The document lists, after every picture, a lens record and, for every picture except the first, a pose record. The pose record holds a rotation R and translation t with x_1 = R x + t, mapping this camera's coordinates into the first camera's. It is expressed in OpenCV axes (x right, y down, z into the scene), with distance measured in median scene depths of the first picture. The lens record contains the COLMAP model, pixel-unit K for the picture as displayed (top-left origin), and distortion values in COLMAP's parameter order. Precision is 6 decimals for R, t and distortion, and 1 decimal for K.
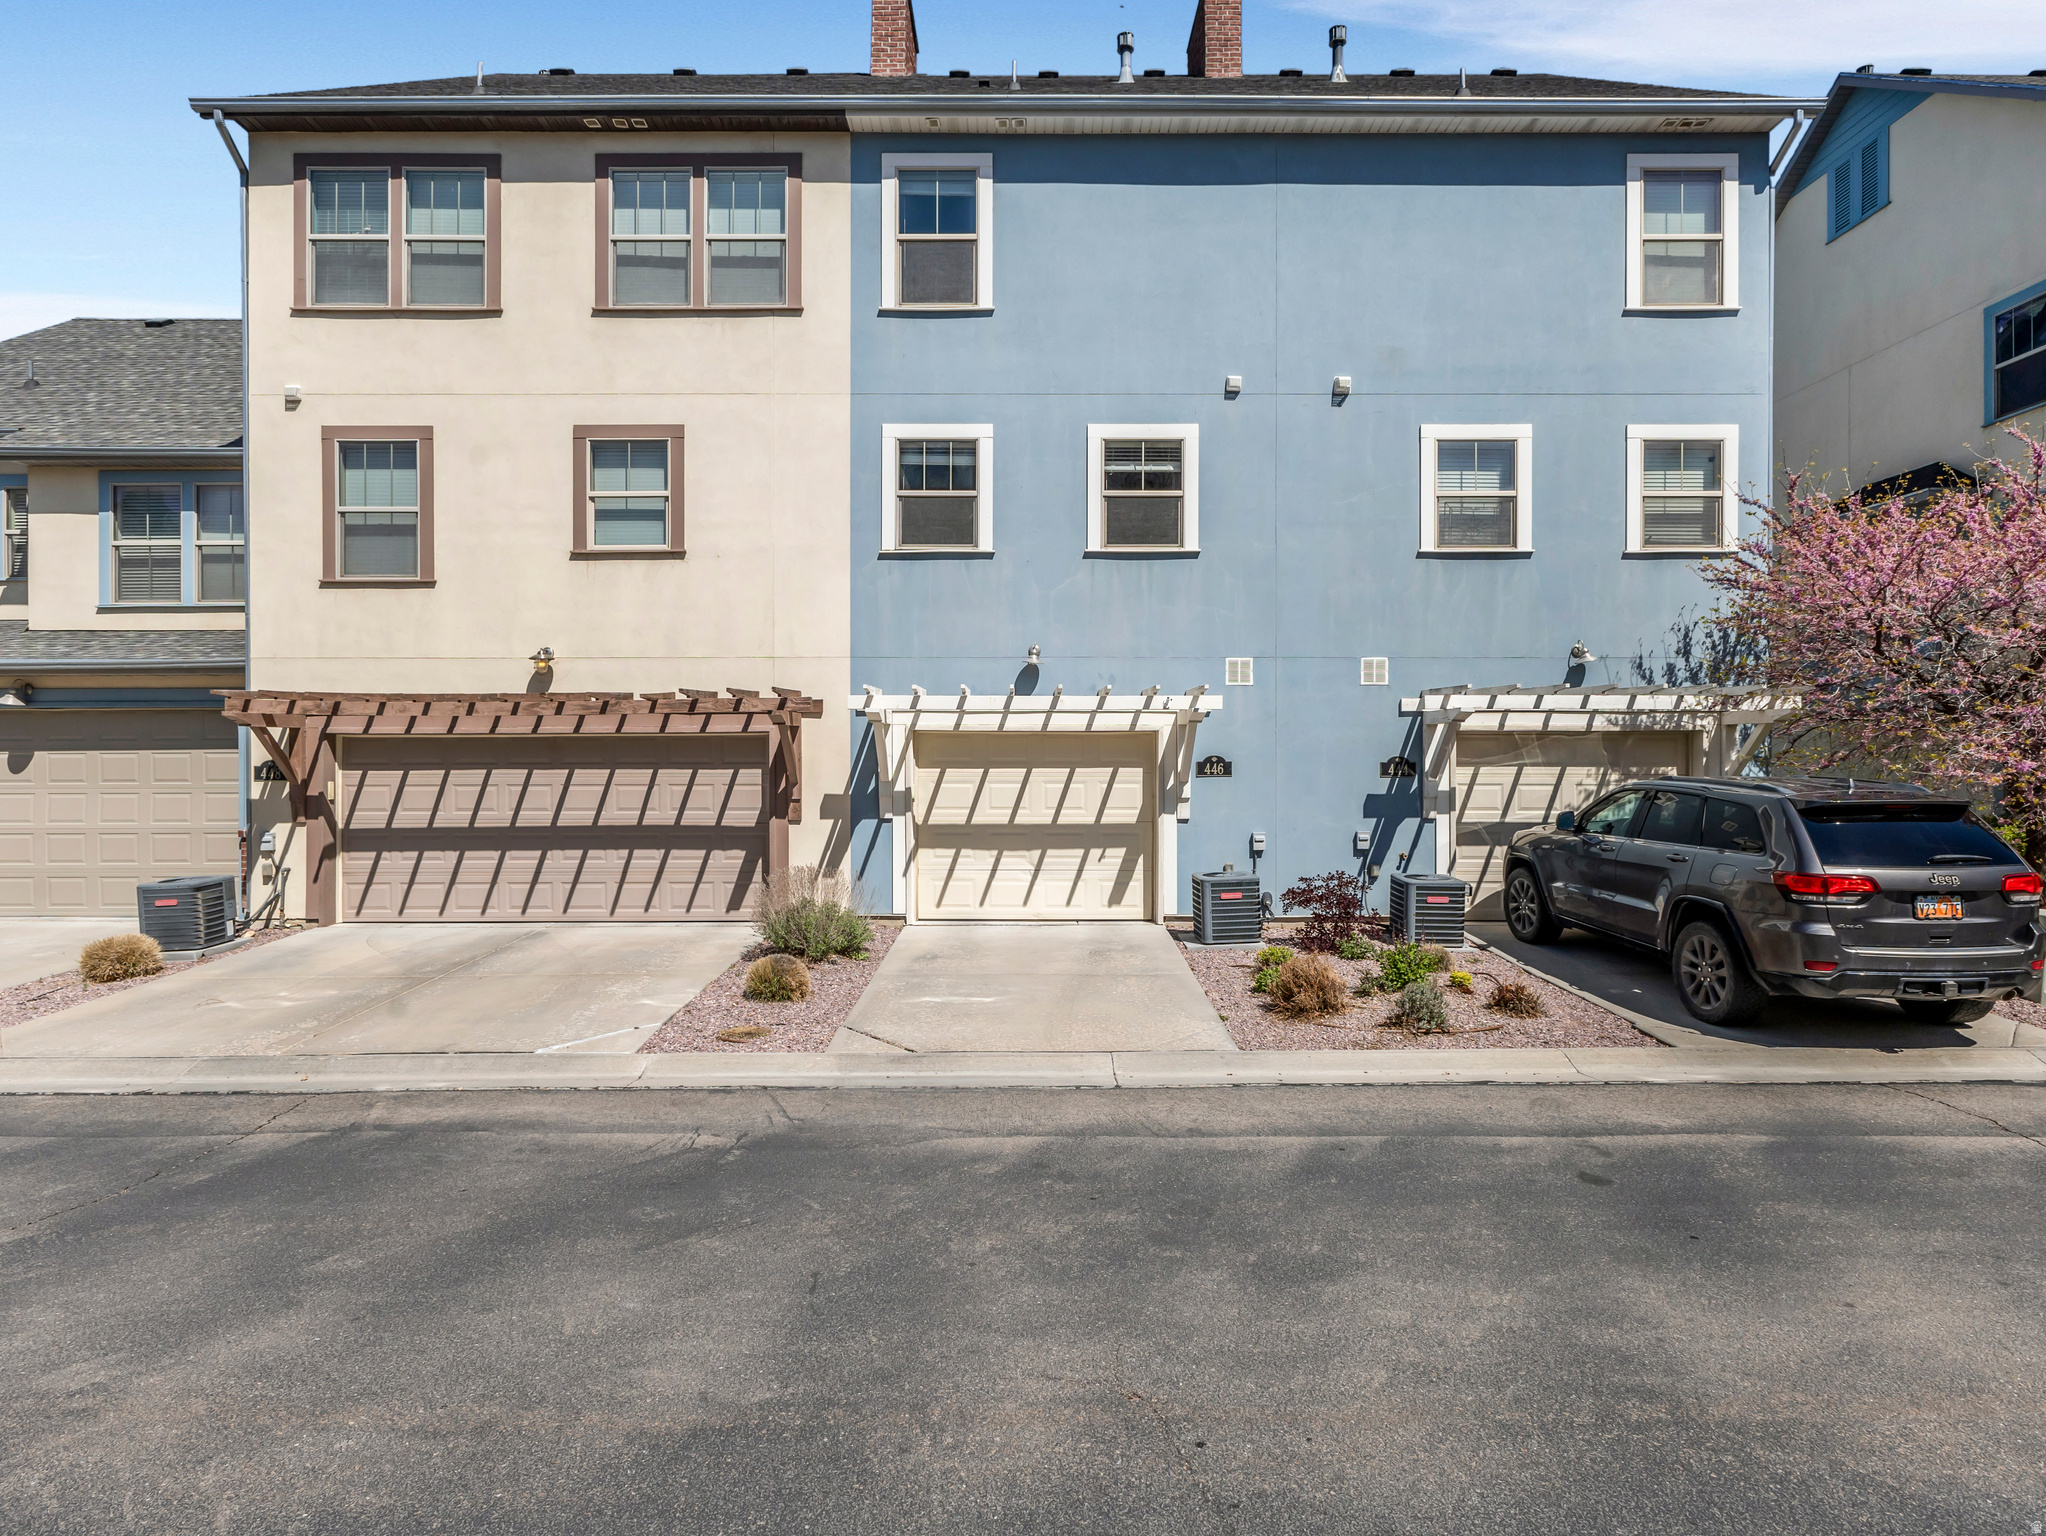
lens RADIAL K [[974.4, 0, 1019.6], [0, 974.4, 765.8], [0, 0, 1]] dist [0.001468, 0.000325]
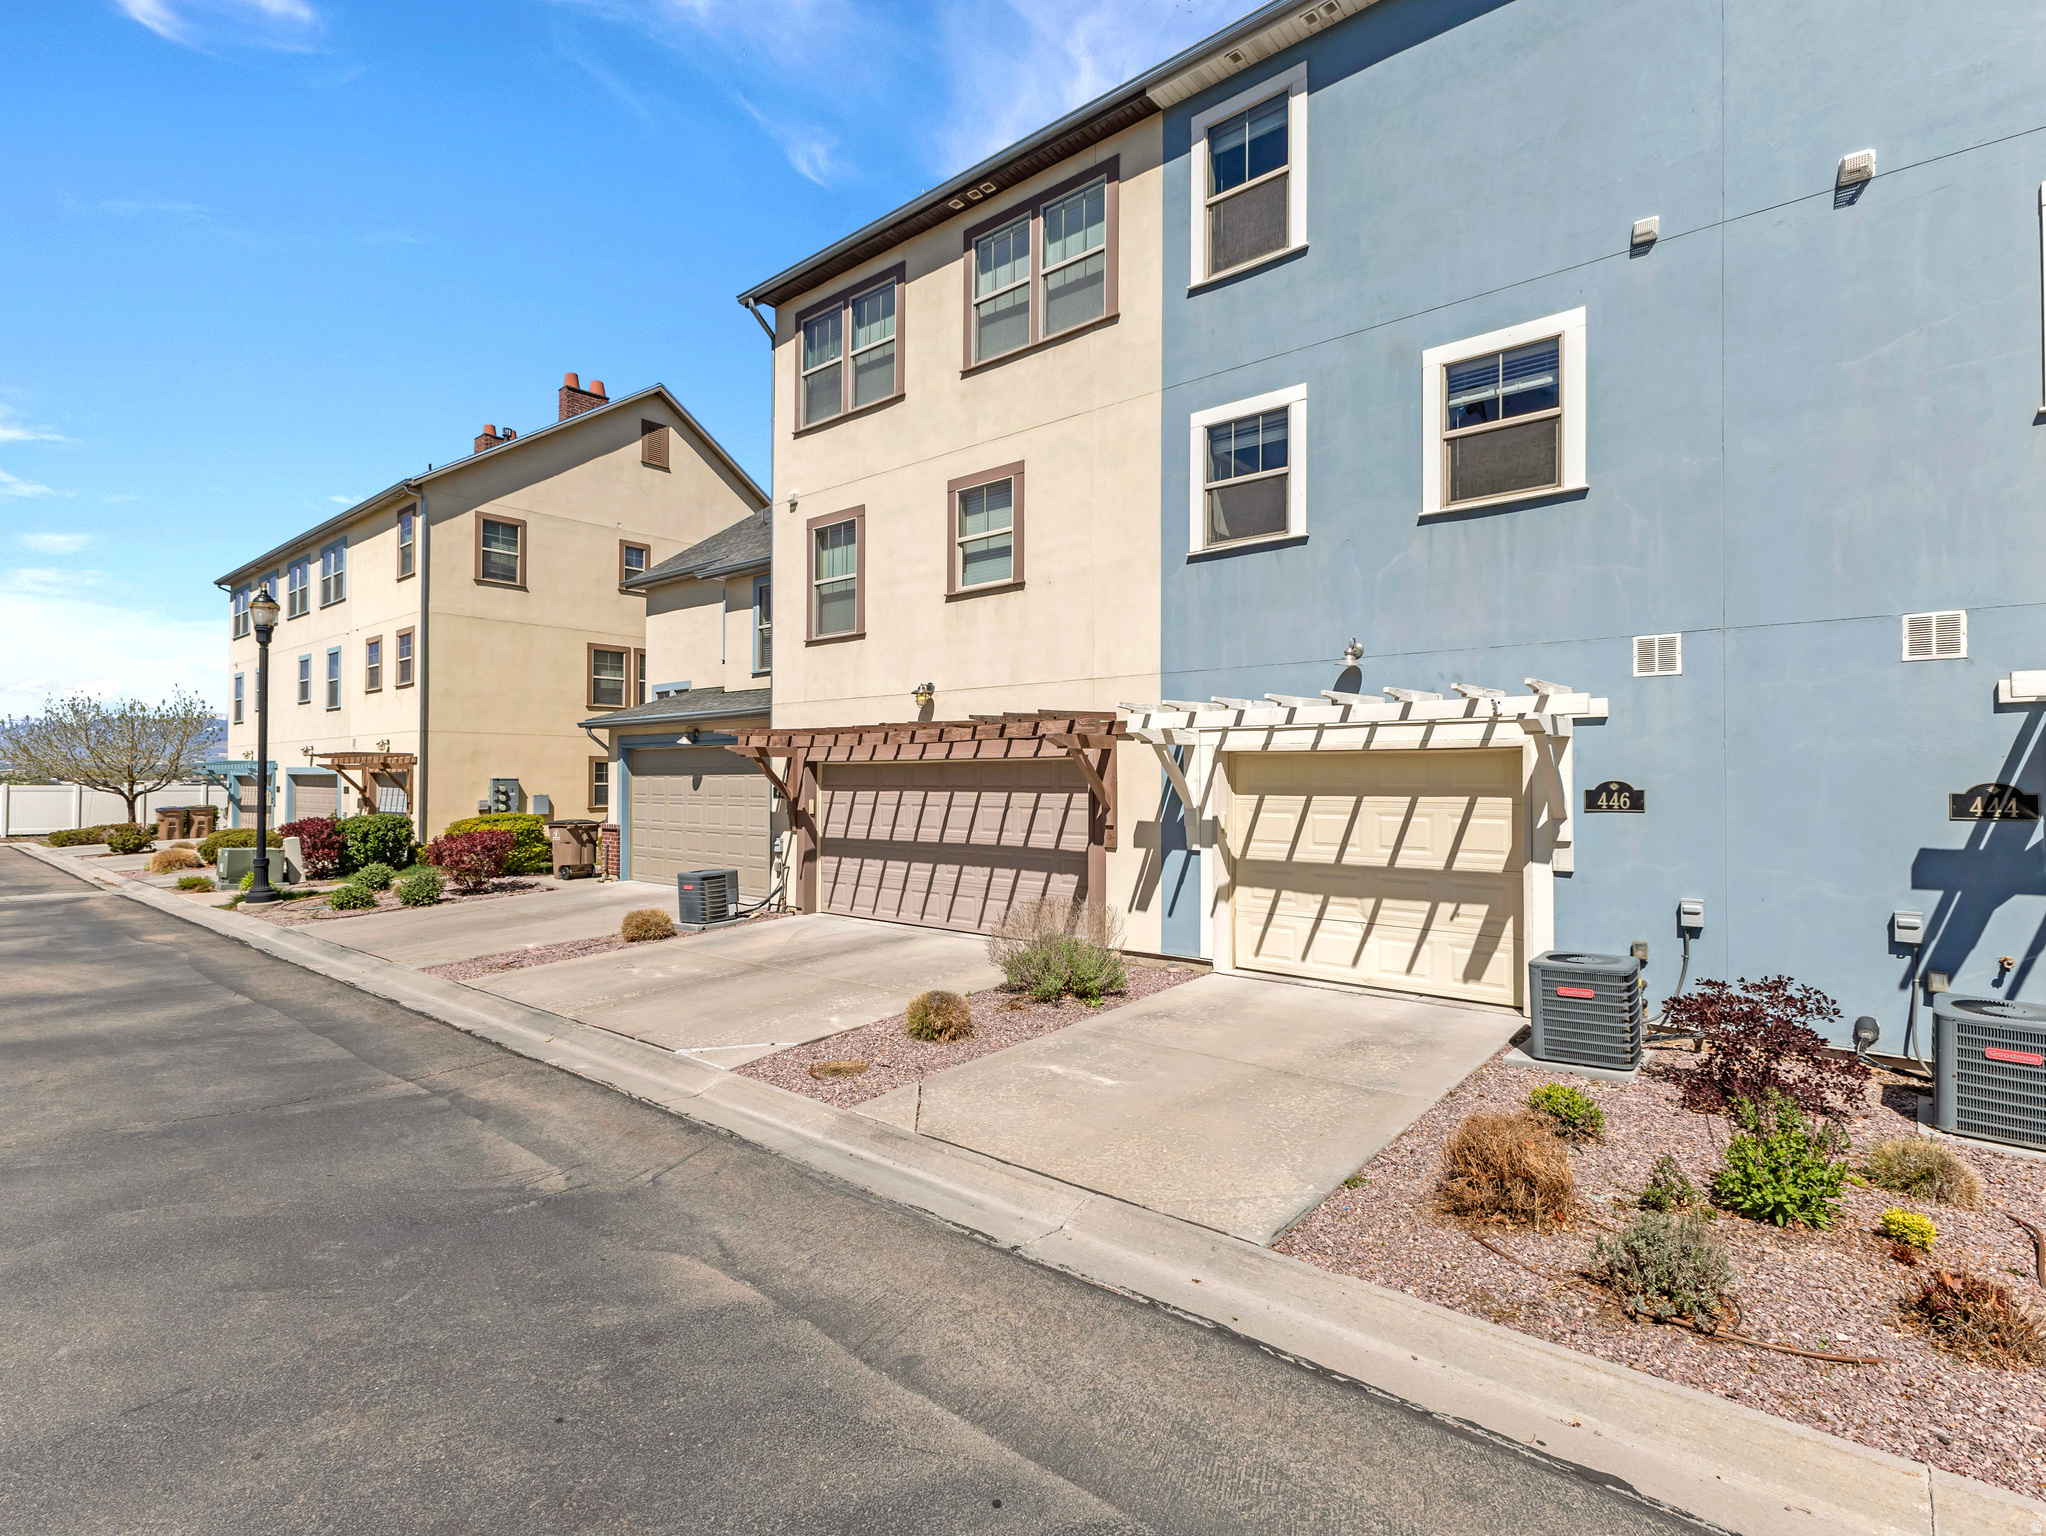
lens RADIAL K [[929.4, 0, 1025.8], [0, 929.4, 765.6], [0, 0, 1]] dist [0.008024, 0.001050]
pose [[0.797993, -0.007127, -0.602625, 0.258144], [-0.006132, 0.999782, -0.019945, -0.005612], [0.602636, 0.019612, 0.797776, 0.224579]]
